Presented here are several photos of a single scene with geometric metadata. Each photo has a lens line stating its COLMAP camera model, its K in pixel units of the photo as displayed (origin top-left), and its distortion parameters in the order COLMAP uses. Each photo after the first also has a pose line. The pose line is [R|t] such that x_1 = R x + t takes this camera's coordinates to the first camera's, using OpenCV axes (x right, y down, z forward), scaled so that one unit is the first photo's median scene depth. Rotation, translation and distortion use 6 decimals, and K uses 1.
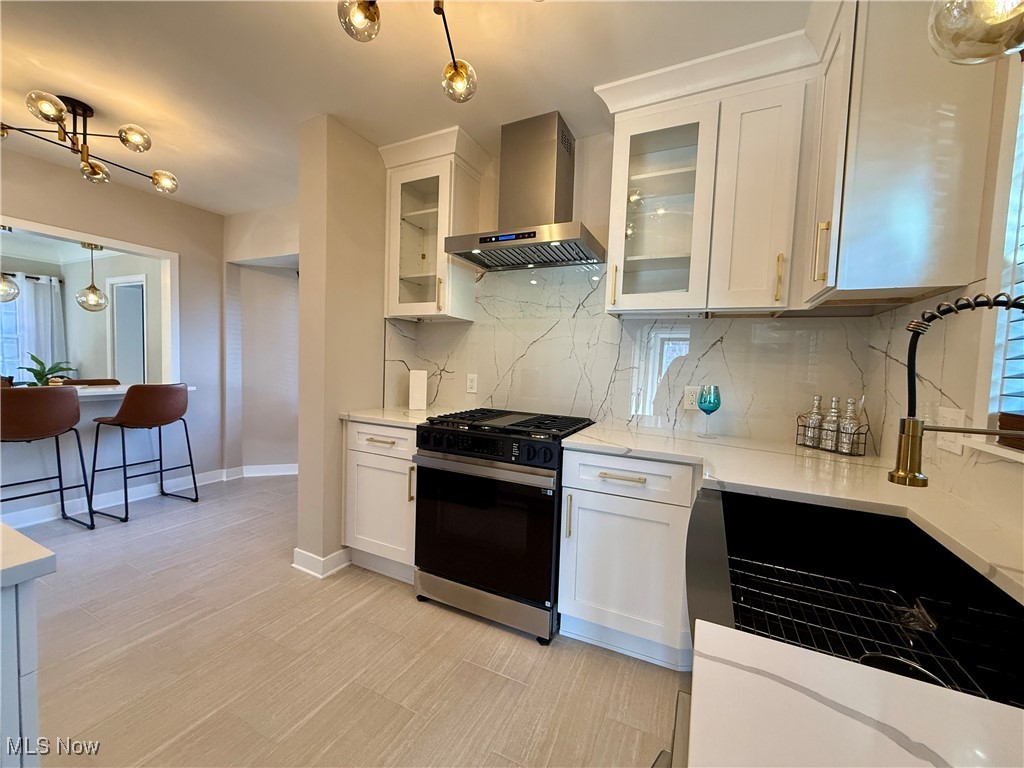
lens RADIAL K [[408.4, 0, 503.0], [0, 408.4, 384.3], [0, 0, 1]] dist [0.003159, 0.000123]
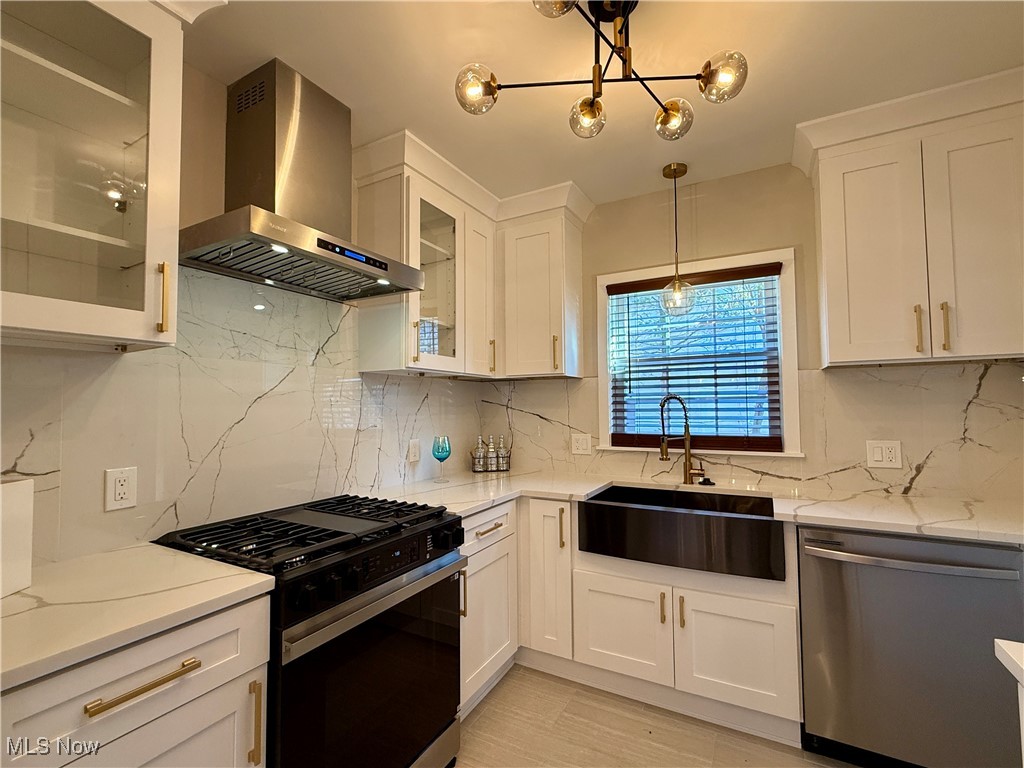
lens RADIAL K [[456.6, 0, 517.5], [0, 456.6, 387.2], [0, 0, 1]] dist [0.002238, 0.000320]
pose [[0.040866, 0.005771, 0.999148, -0.836154], [0.066550, 0.997747, -0.008485, -0.119528], [-0.996946, 0.066840, 0.040390, 0.775965]]
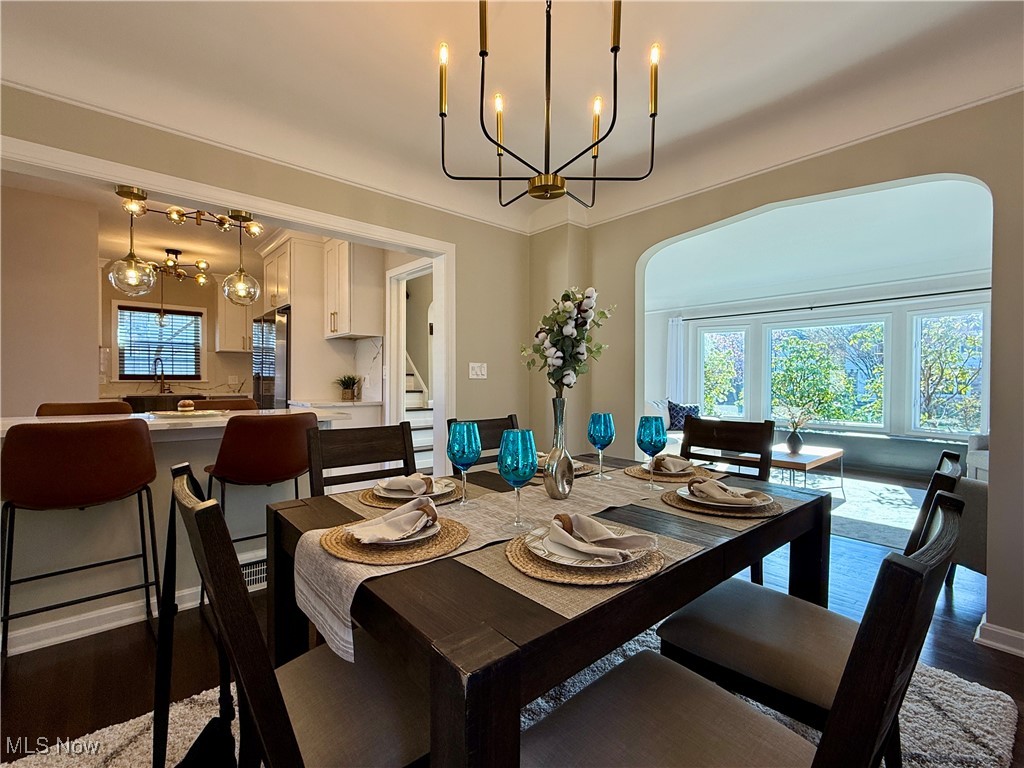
lens RADIAL K [[456.6, 0, 513.7], [0, 456.6, 384.8], [0, 0, 1]] dist [0.002238, 0.000320]
pose [[-0.927157, -0.047283, 0.371677, -2.117796], [-0.018643, 0.996598, 0.080277, -0.163719], [-0.374209, 0.067500, -0.924885, 1.734282]]
